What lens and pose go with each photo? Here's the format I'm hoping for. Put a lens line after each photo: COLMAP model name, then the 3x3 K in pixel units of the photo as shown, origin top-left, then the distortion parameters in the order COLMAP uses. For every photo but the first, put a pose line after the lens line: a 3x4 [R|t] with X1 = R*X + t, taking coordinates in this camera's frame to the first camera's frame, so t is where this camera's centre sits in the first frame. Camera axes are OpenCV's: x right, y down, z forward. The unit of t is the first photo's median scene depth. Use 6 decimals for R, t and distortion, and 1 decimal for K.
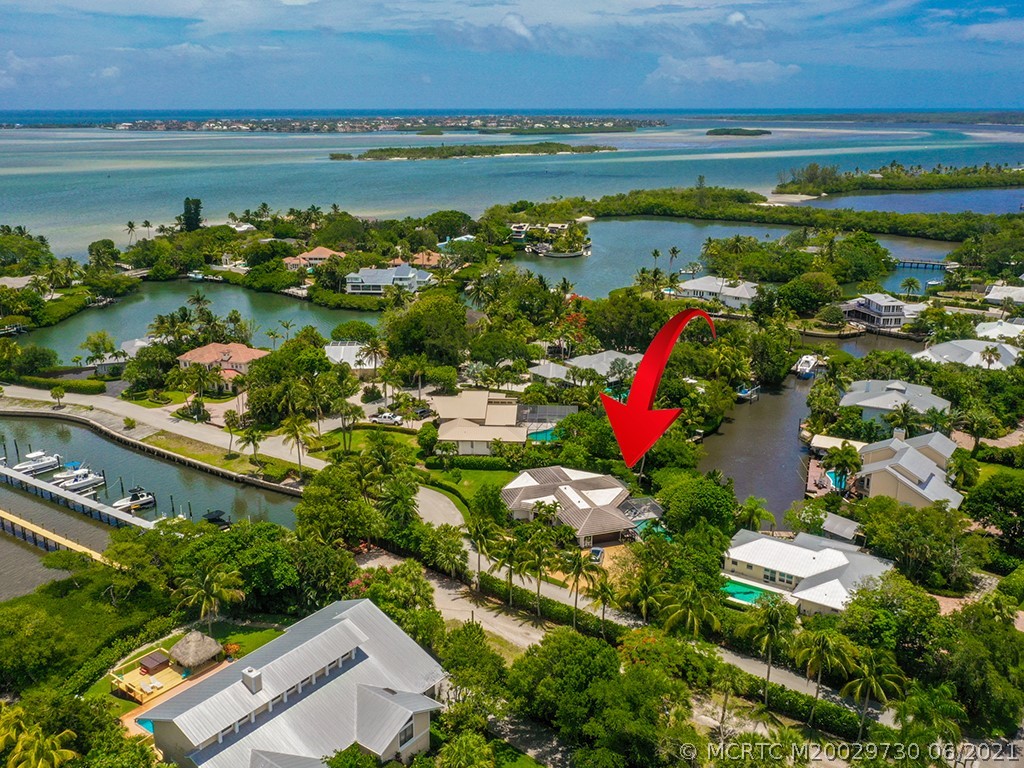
lens RADIAL K [[927.3, 0, 512.0], [0, 927.3, 384.0], [0, 0, 1]] dist [-0.002464, 0.008324]
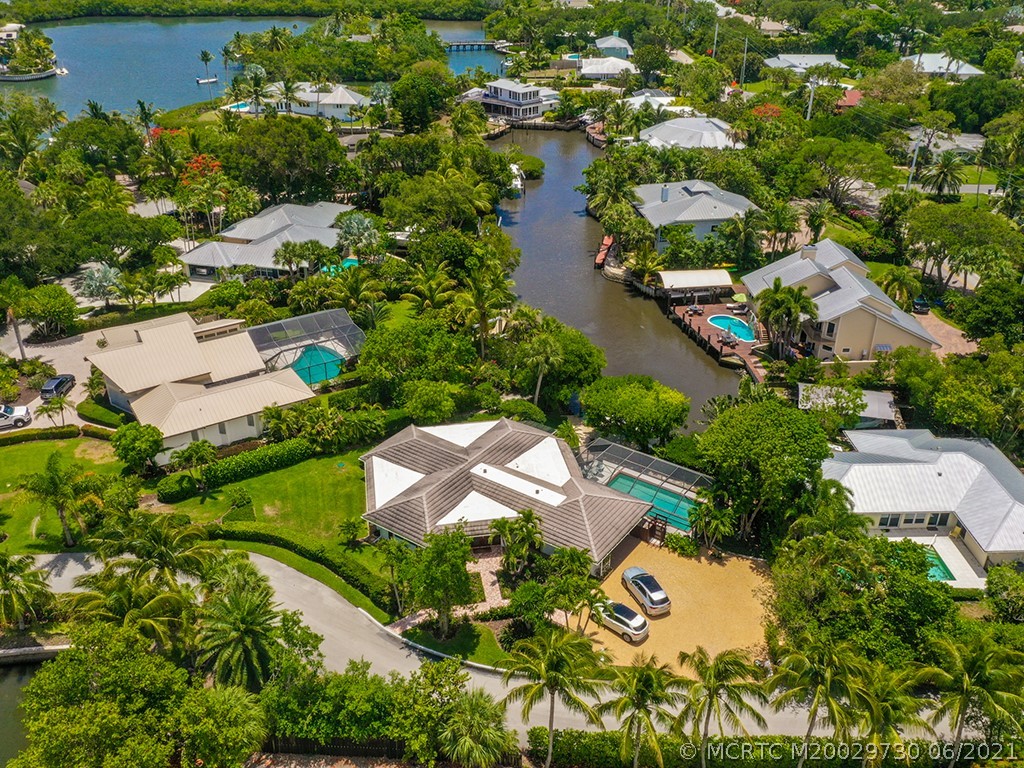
lens RADIAL K [[910.1, 0, 512.0], [0, 910.1, 384.0], [0, 0, 1]] dist [-0.003922, 0.009234]
pose [[0.808121, -0.277945, 0.519314, -0.071011], [0.168751, 0.953956, 0.247974, -0.025158], [-0.564325, -0.112758, 0.817816, 0.195208]]
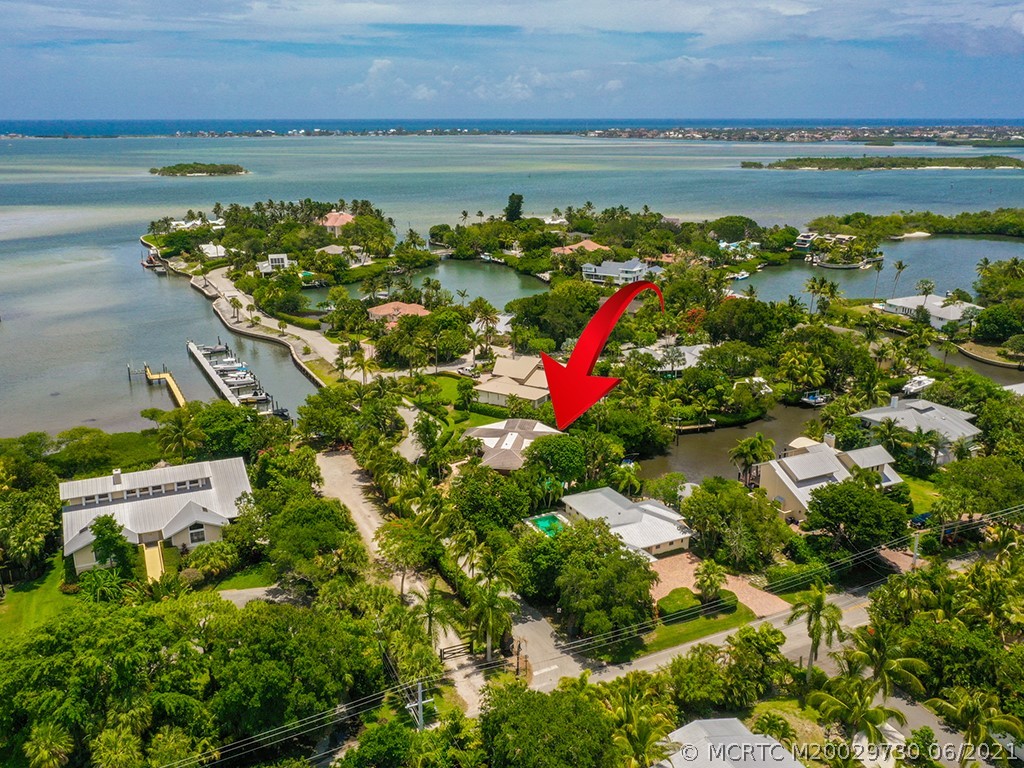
lens RADIAL K [[910.1, 0, 512.0], [0, 910.1, 384.0], [0, 0, 1]] dist [-0.003922, 0.009234]
pose [[0.878613, 0.136291, -0.457672, 0.208628], [-0.138223, 0.989963, 0.029450, 0.004790], [0.457092, 0.037386, 0.888633, -0.017617]]
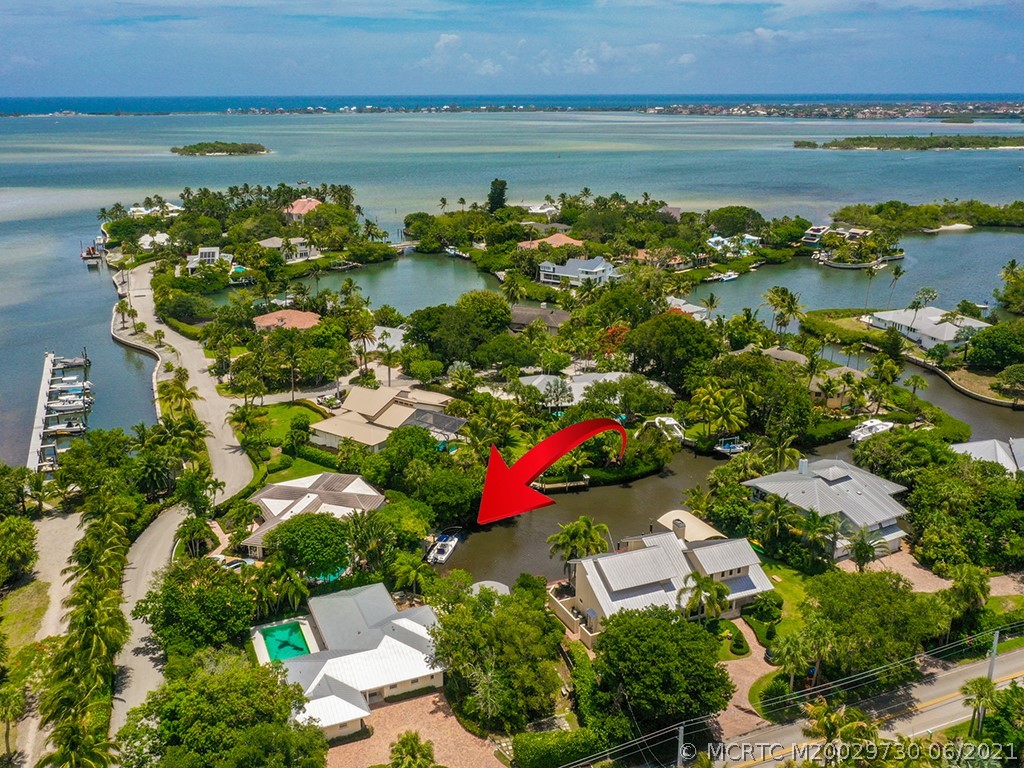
lens RADIAL K [[927.3, 0, 512.0], [0, 927.3, 384.0], [0, 0, 1]] dist [-0.002464, 0.008324]
pose [[0.842096, 0.161504, -0.514578, 0.251945], [-0.153550, 0.986419, 0.058315, -0.032199], [0.517007, 0.029907, 0.855458, 0.100346]]
